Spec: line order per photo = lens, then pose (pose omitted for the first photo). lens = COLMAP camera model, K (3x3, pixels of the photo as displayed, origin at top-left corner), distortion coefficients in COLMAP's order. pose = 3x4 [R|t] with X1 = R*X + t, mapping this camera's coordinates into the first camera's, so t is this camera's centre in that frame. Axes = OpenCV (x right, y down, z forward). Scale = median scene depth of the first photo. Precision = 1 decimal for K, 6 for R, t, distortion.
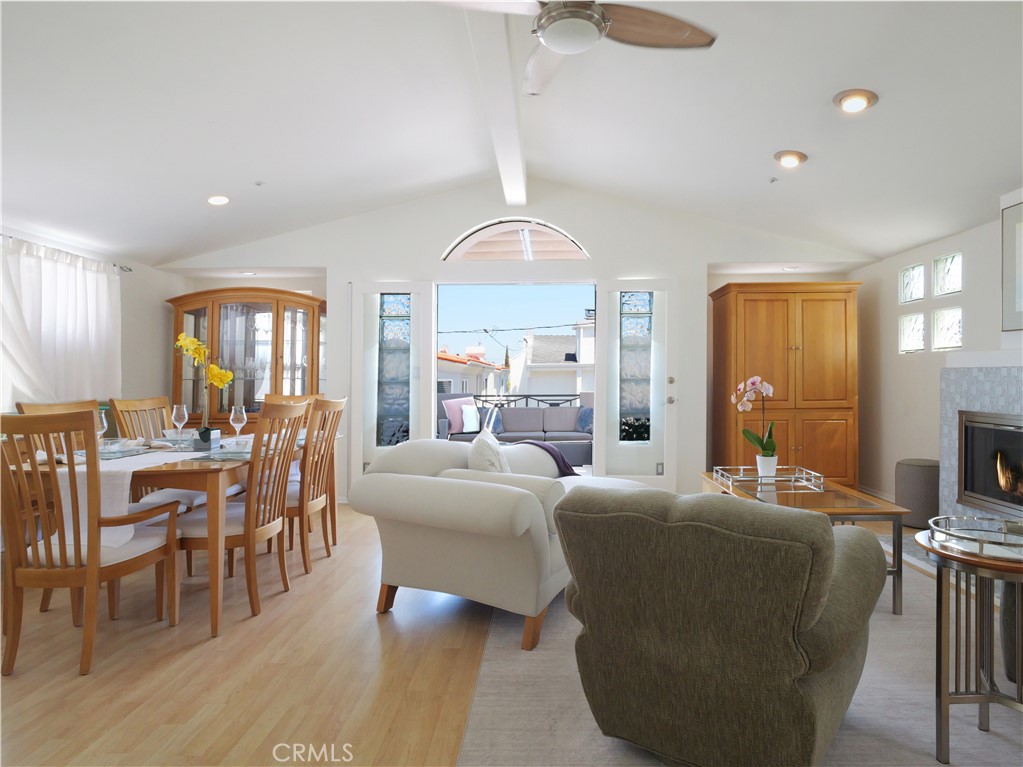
lens RADIAL K [[542.3, 0, 517.6], [0, 542.3, 368.0], [0, 0, 1]] dist [-0.010609, 0.005111]
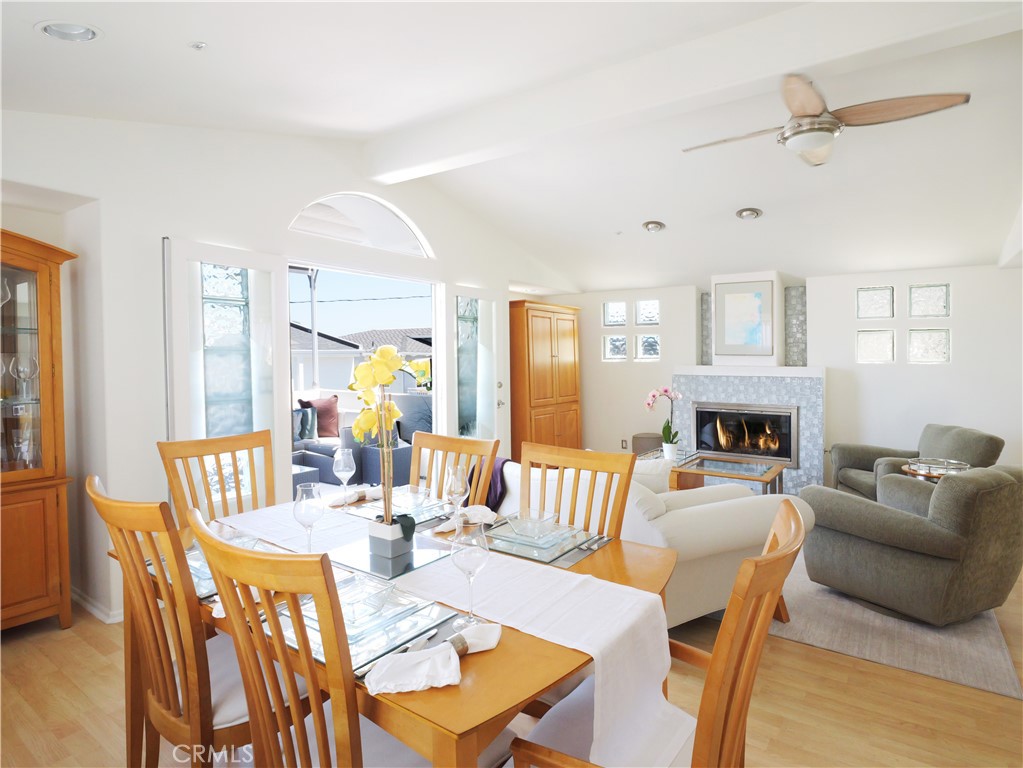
lens RADIAL K [[542.3, 0, 499.3], [0, 542.3, 384.3], [0, 0, 1]] dist [-0.010609, 0.005111]
pose [[0.560808, -0.029833, 0.827408, -0.617198], [-0.017434, 0.998704, 0.047826, -0.029896], [-0.827763, -0.041246, 0.559560, 0.397792]]
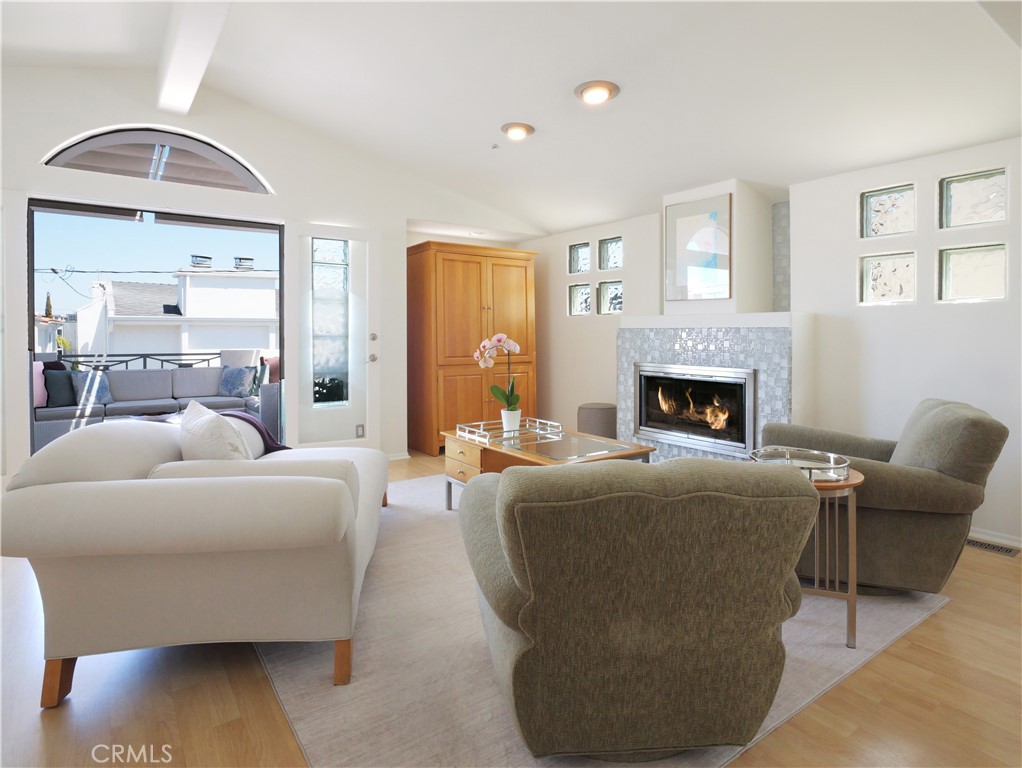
lens RADIAL K [[541.8, 0, 449.8], [0, 541.8, 332.6], [0, 0, 1]] dist [-0.010609, 0.005111]
pose [[0.803013, 0.009122, 0.595892, -0.192679], [-0.018366, 0.999787, 0.009445, 0.003962], [-0.595679, -0.018528, 0.803009, 0.176109]]
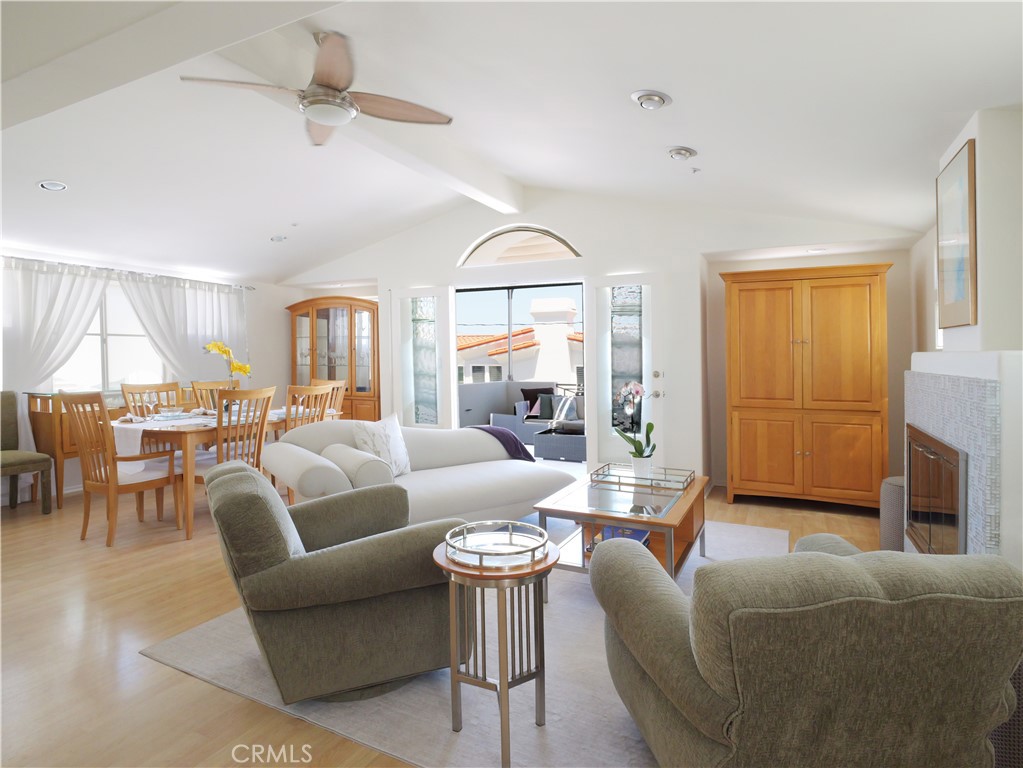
lens RADIAL K [[542.3, 0, 515.1], [0, 542.3, 376.8], [0, 0, 1]] dist [-0.010609, 0.005111]
pose [[0.914774, 0.018332, -0.403550, 0.443905], [-0.002120, 0.999174, 0.040582, -0.014480], [0.403961, -0.036268, 0.914057, -0.003697]]
